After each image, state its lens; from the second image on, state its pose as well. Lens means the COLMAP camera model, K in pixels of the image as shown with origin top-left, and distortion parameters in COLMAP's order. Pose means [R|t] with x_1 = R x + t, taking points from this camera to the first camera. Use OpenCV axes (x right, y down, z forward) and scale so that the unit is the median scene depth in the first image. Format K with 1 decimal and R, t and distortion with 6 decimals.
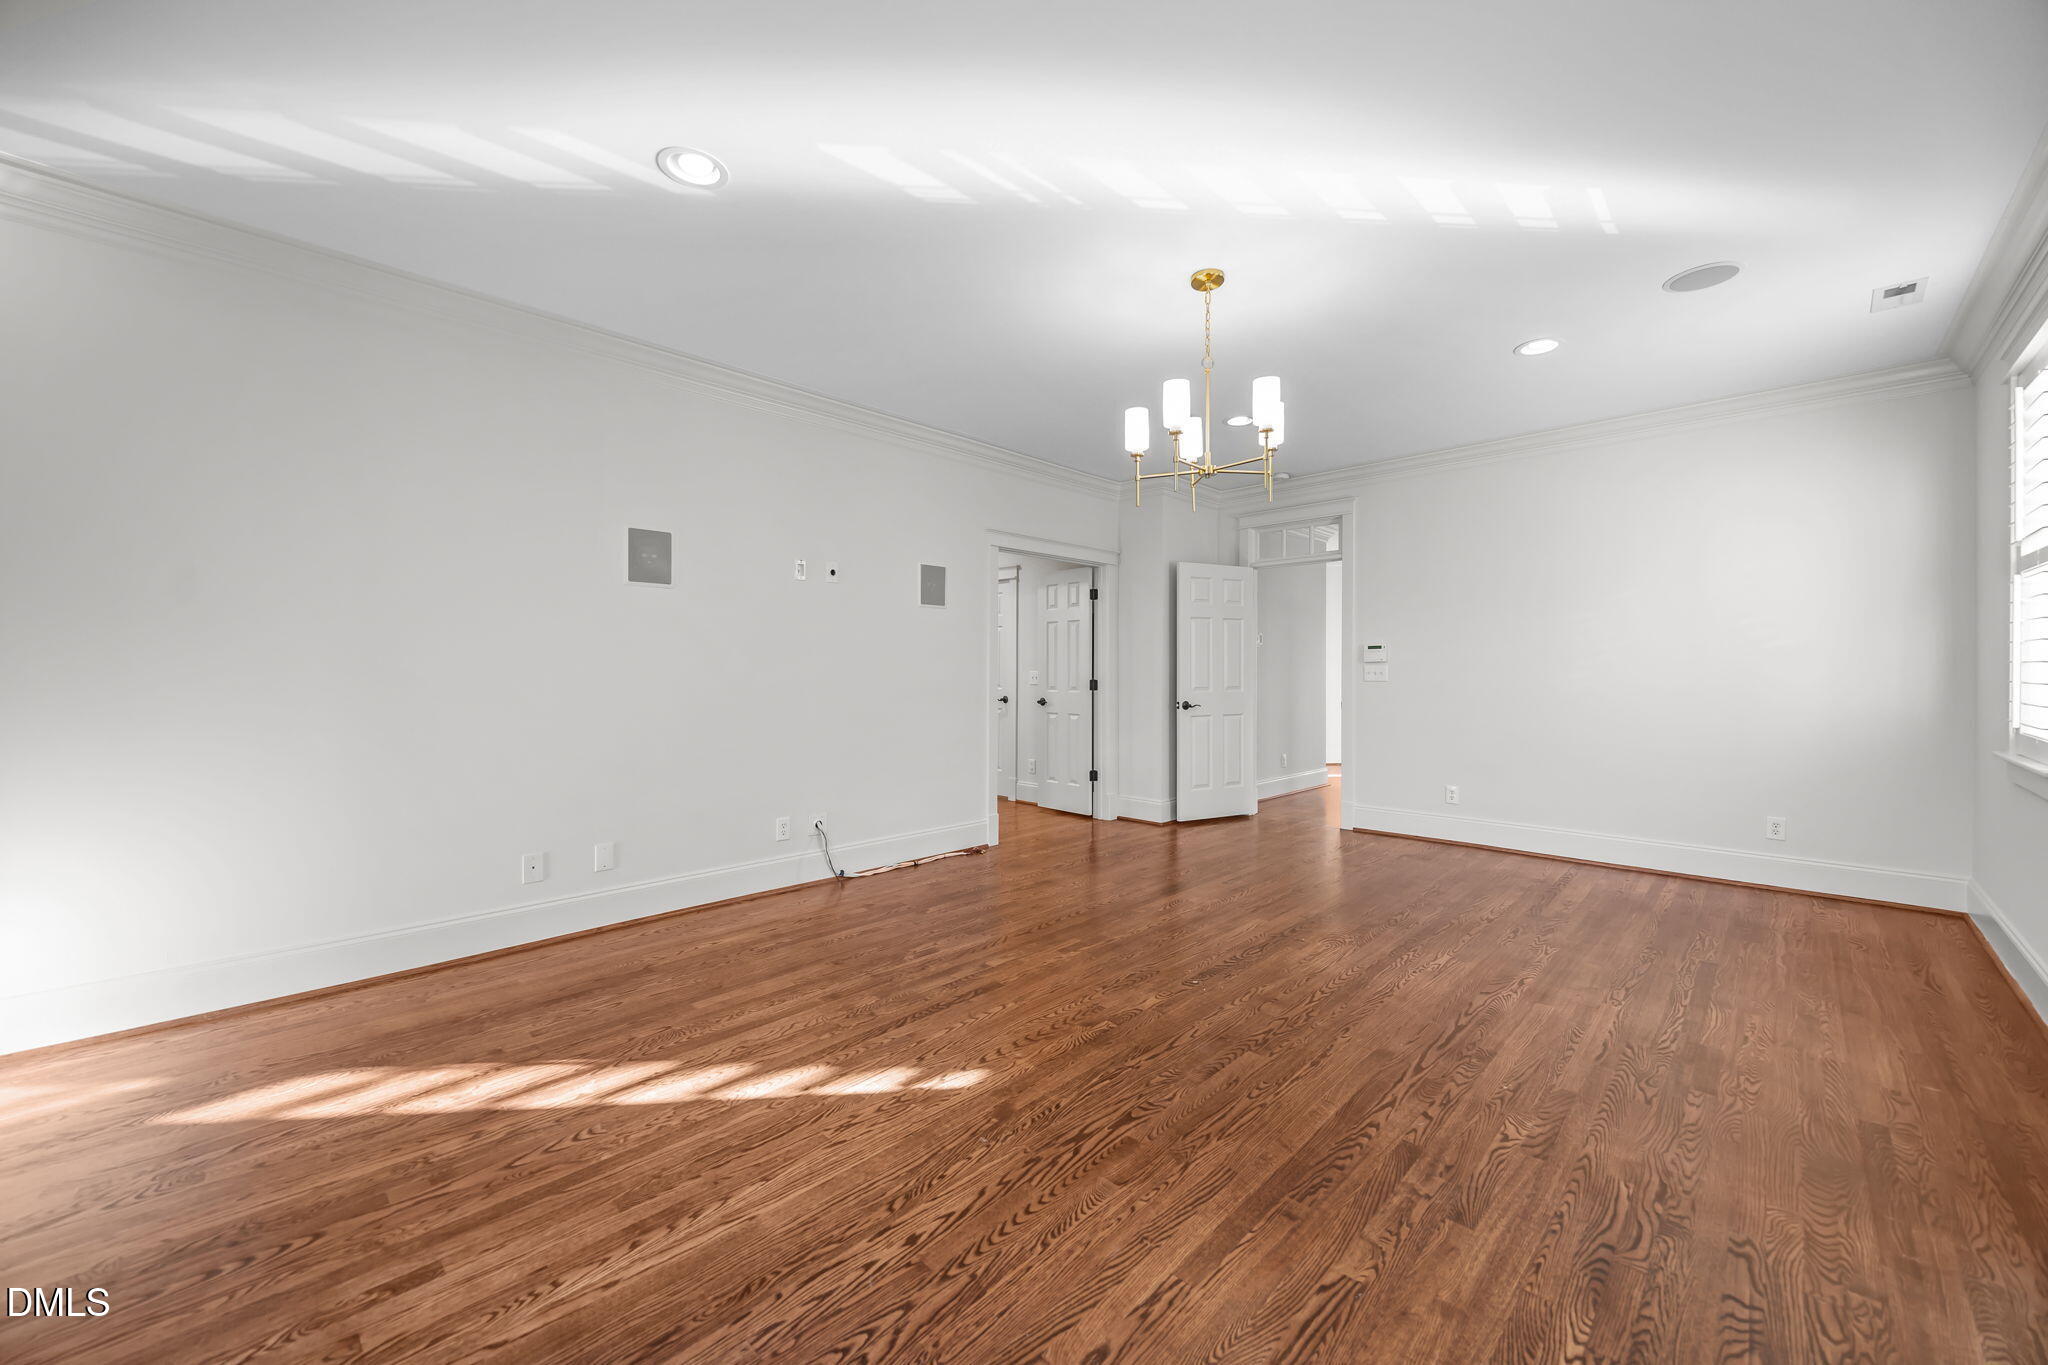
lens RADIAL K [[789.5, 0, 1023.6], [0, 789.5, 683.6], [0, 0, 1]] dist [-0.000463, -0.000173]
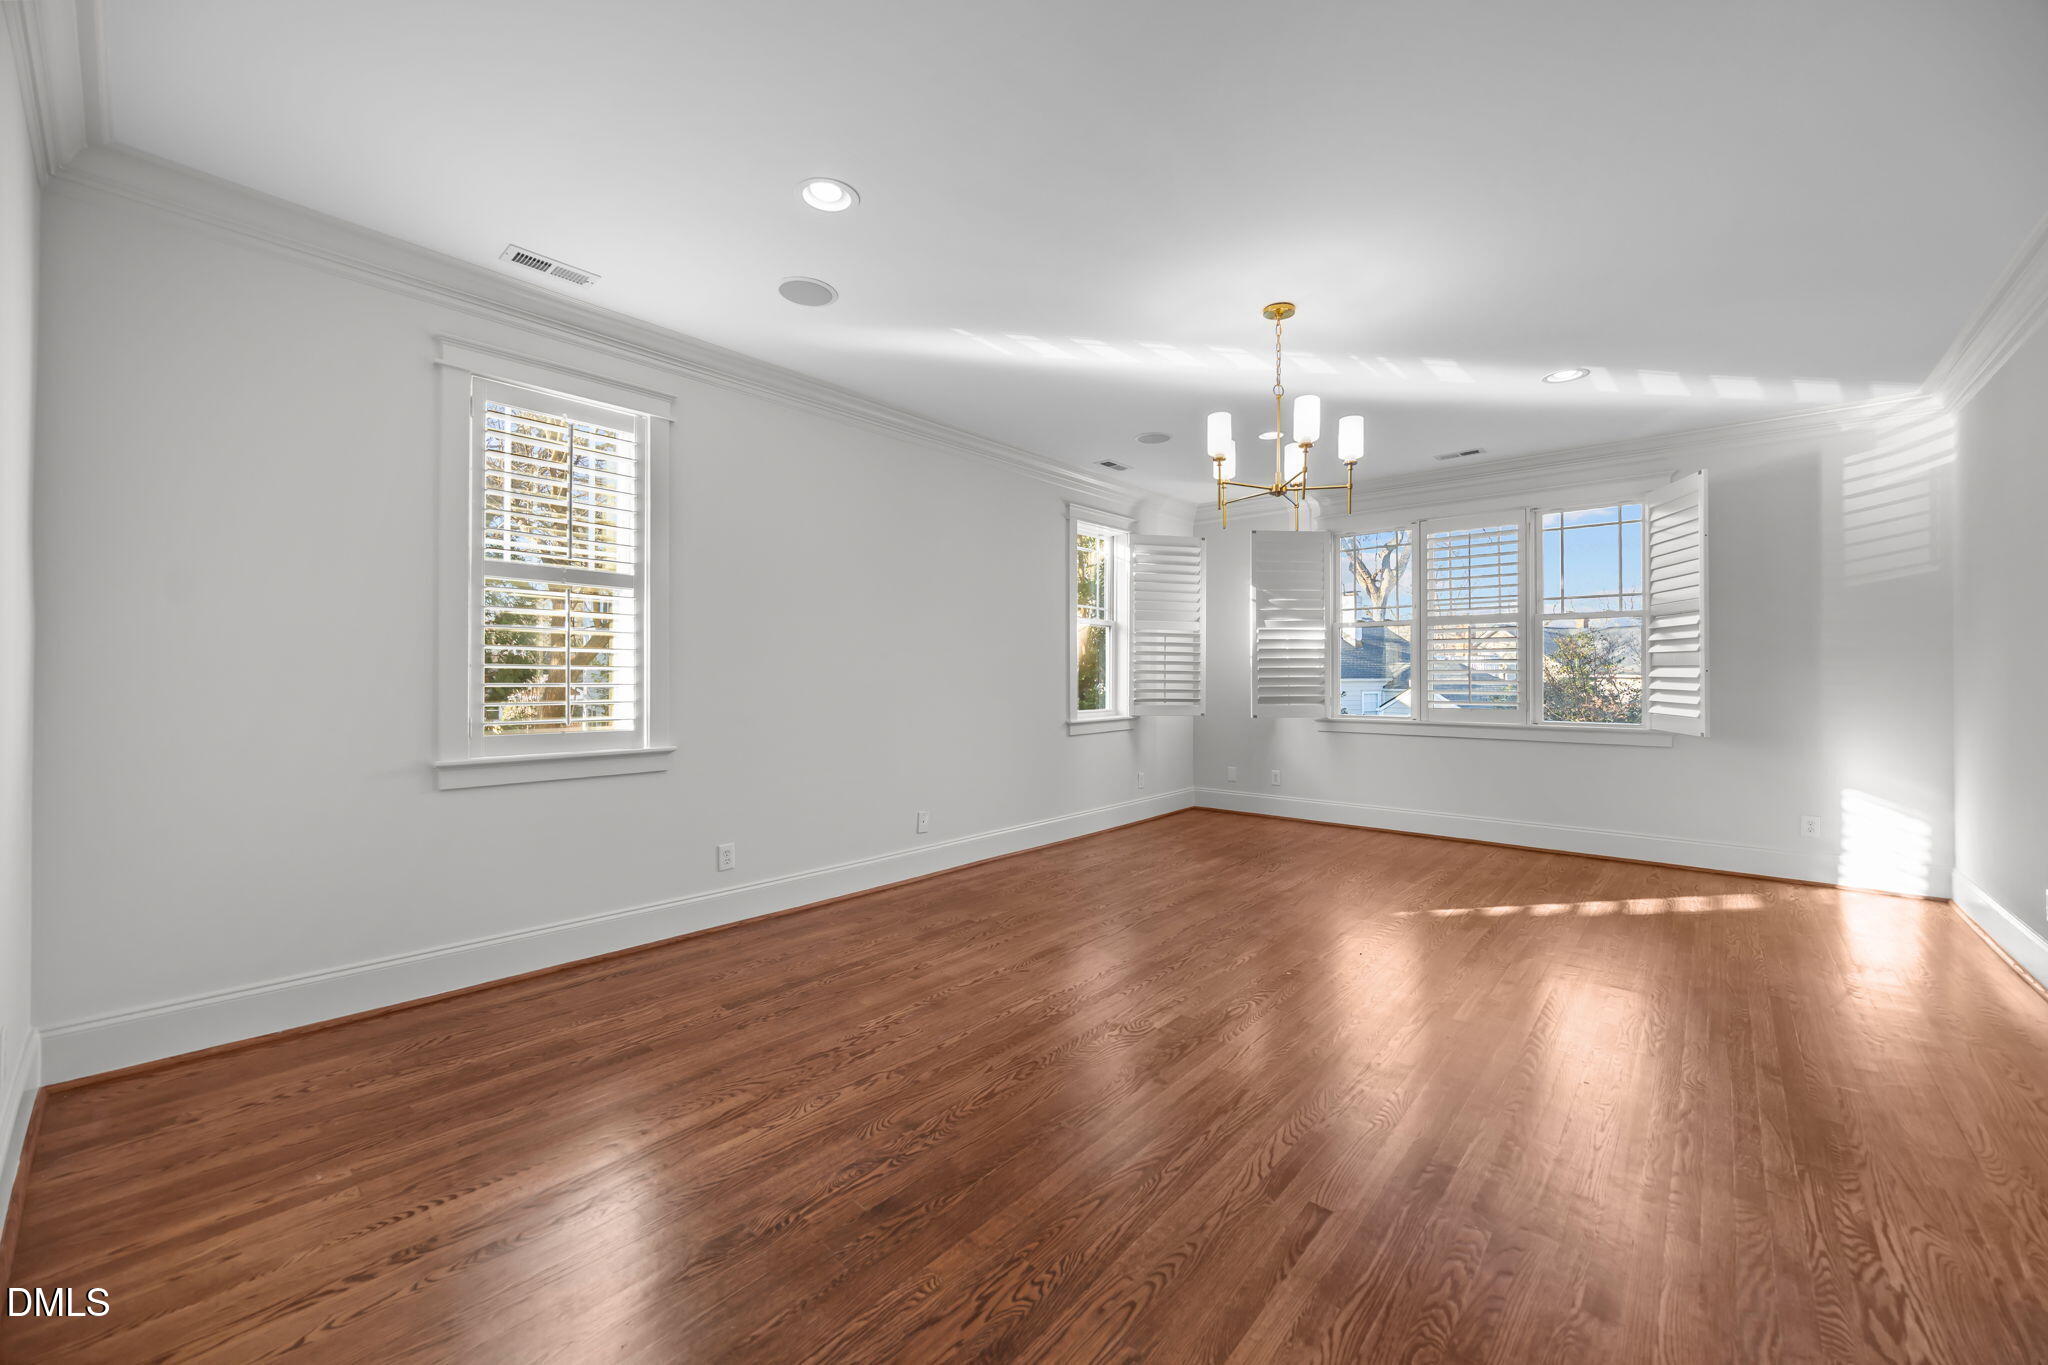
lens RADIAL K [[789.5, 0, 1026.5], [0, 789.5, 676.5], [0, 0, 1]] dist [-0.000463, -0.000173]
pose [[-0.998520, -0.003129, -0.054304, 0.643697], [-0.003889, 0.999896, 0.013890, -0.030668], [0.054255, 0.014080, -0.998428, 2.087038]]
